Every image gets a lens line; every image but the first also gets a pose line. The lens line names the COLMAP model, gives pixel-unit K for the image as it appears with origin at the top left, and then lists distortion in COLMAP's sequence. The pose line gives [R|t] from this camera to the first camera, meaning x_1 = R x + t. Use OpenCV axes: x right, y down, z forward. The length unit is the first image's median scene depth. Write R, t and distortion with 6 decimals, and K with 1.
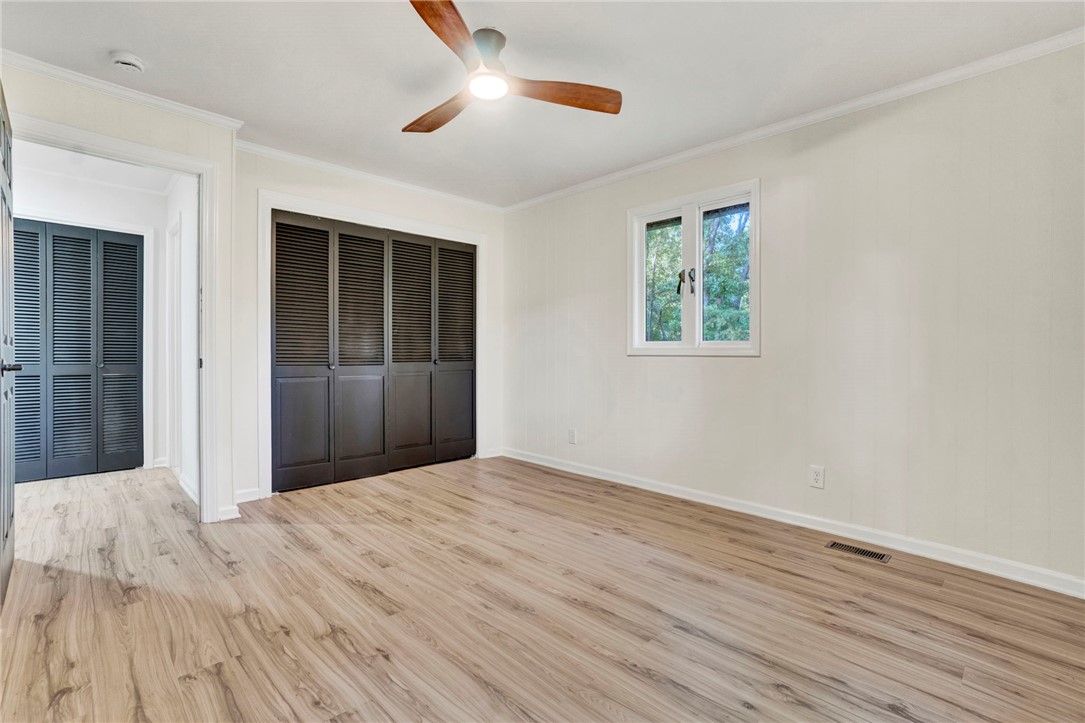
lens RADIAL K [[501.7, 0, 544.5], [0, 501.7, 362.0], [0, 0, 1]] dist [0.002199, 0.002589]
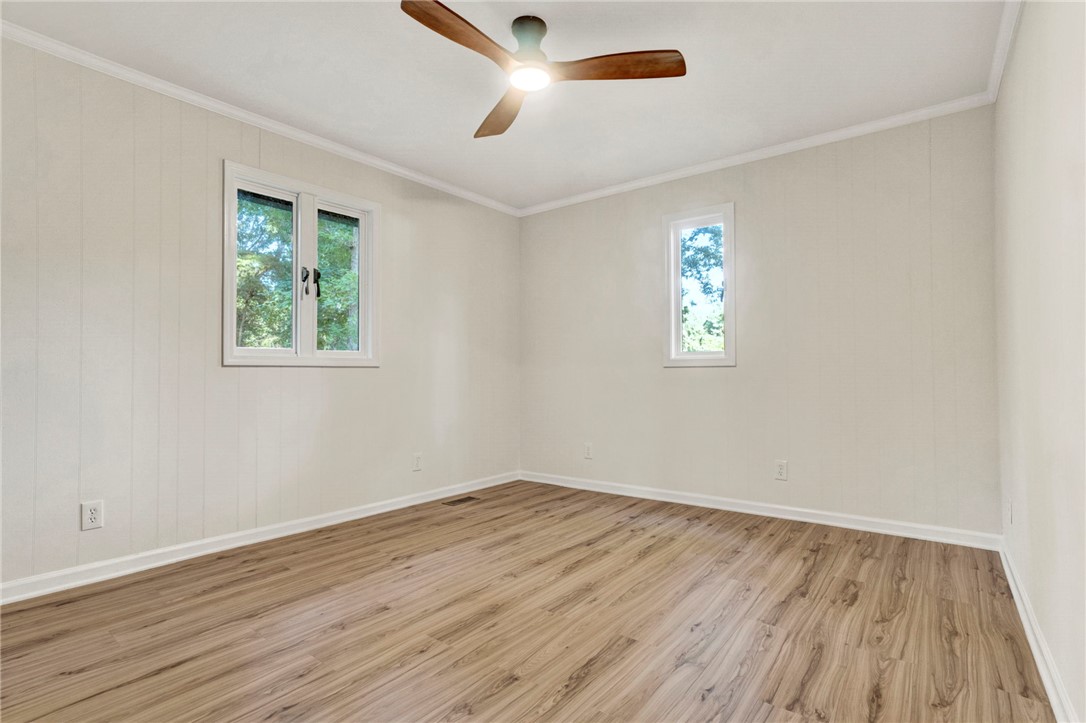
lens RADIAL K [[502.2, 0, 547.0], [0, 502.2, 365.5], [0, 0, 1]] dist [0.002199, 0.002589]
pose [[-0.132449, 0.012864, 0.991106, -0.991205], [0.001984, 0.999917, -0.012713, -0.015619], [-0.991188, 0.000282, -0.132463, 1.020881]]
